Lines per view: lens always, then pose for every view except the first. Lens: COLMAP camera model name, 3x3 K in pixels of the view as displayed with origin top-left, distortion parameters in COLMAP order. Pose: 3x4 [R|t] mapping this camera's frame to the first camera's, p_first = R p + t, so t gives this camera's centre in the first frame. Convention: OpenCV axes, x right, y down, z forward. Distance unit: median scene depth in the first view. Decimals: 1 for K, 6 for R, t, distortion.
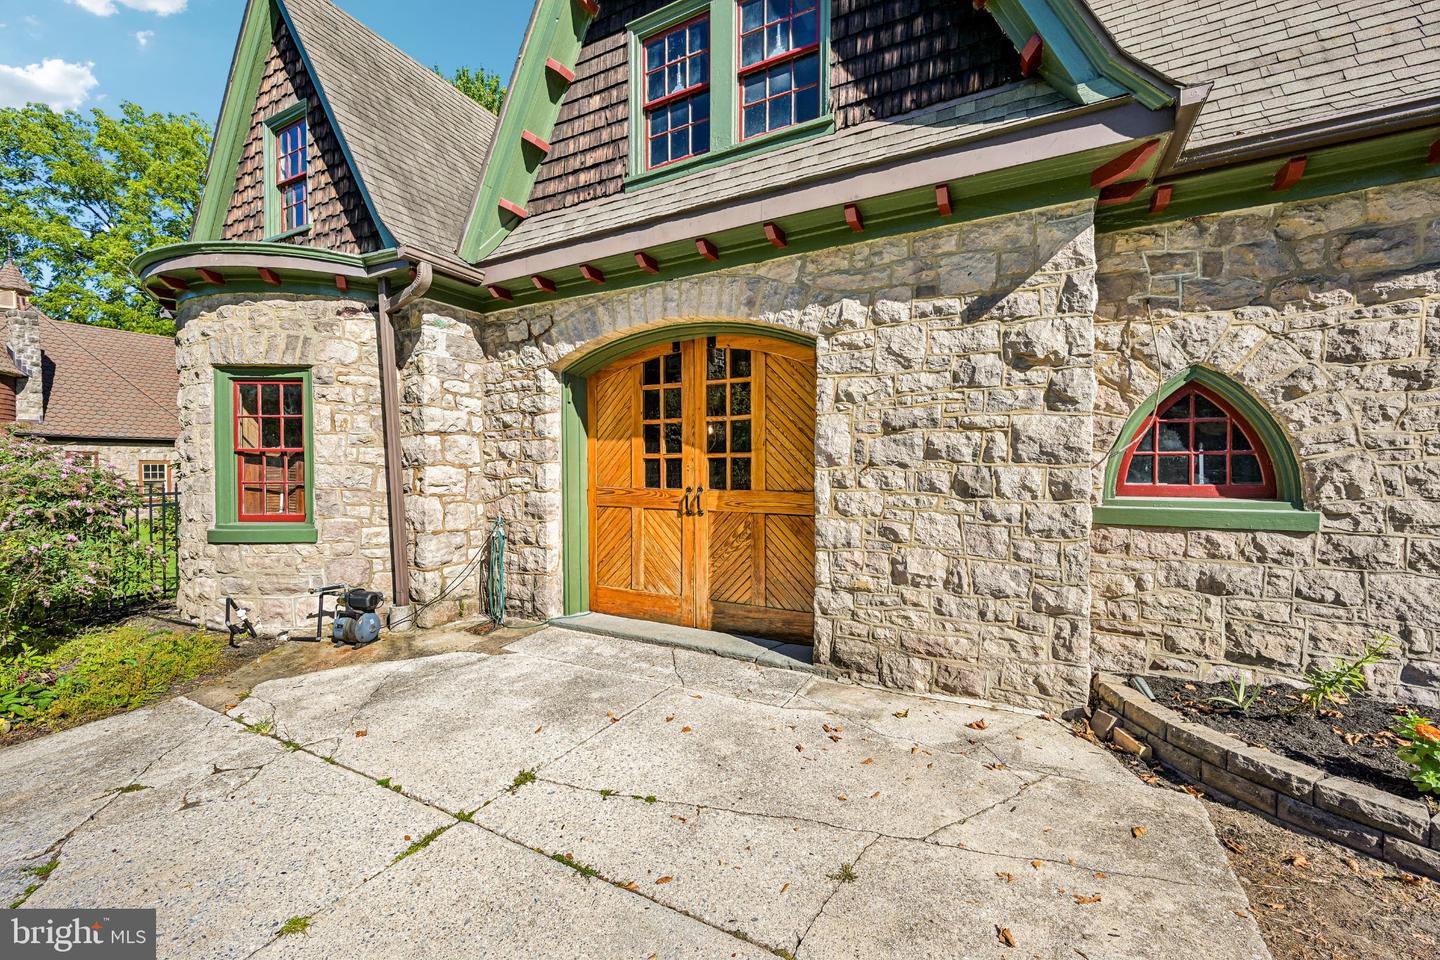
lens RADIAL K [[584.2, 0, 711.5], [0, 584.2, 477.9], [0, 0, 1]] dist [0.005777, -0.001094]
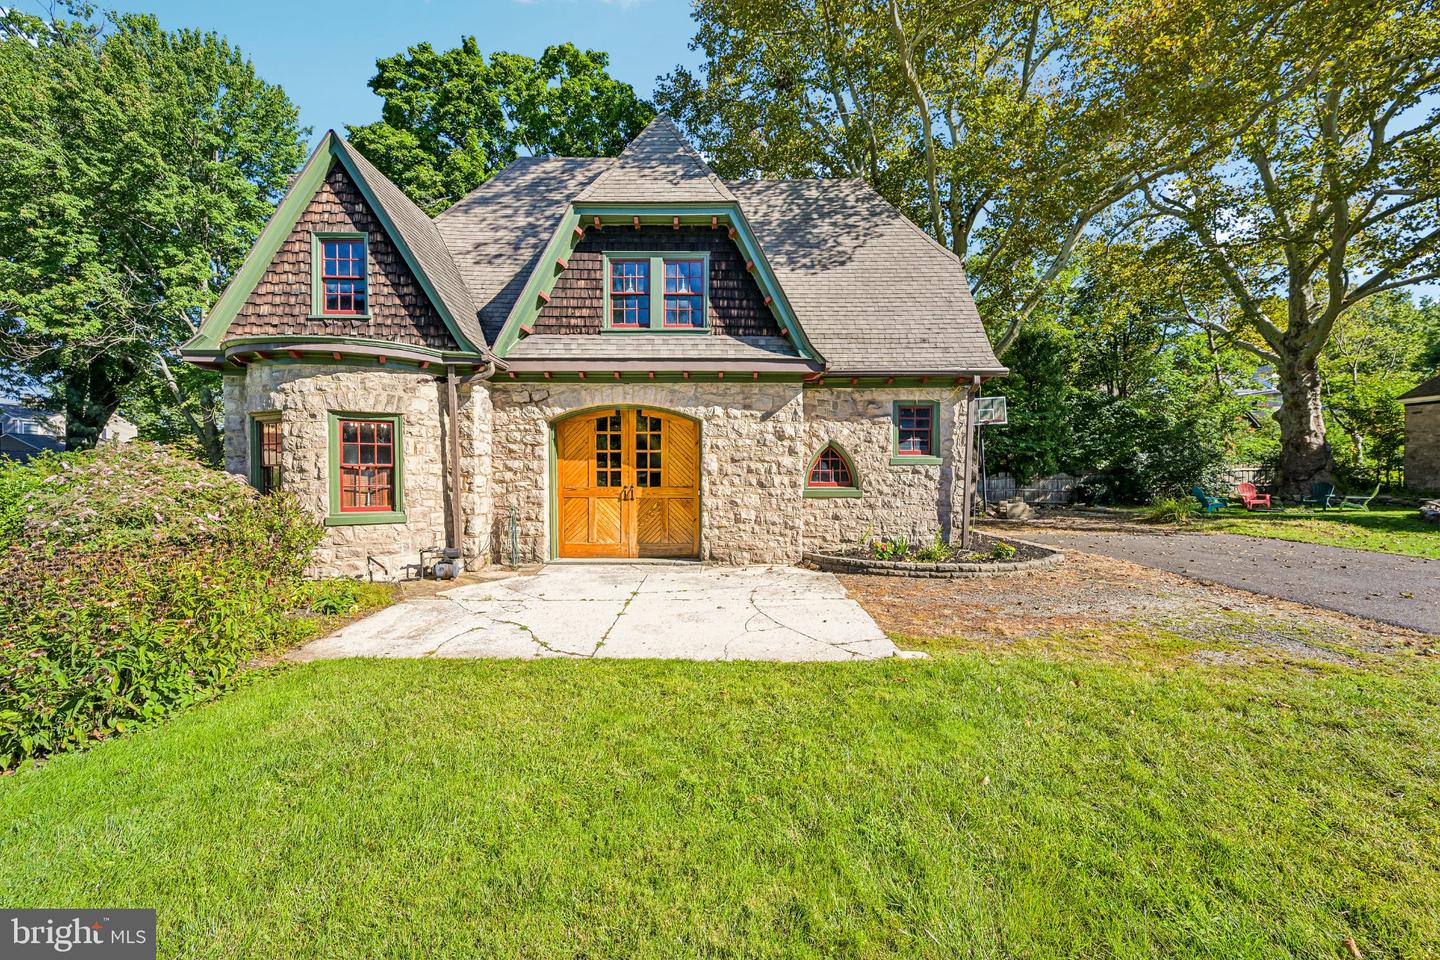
lens RADIAL K [[584.2, 0, 722.7], [0, 584.2, 480.1], [0, 0, 1]] dist [0.005777, -0.001094]
pose [[0.879243, -0.006825, 0.476325, -0.813592], [0.006821, 0.999975, 0.001736, -0.005476], [-0.476325, 0.001723, 0.879268, -1.023572]]
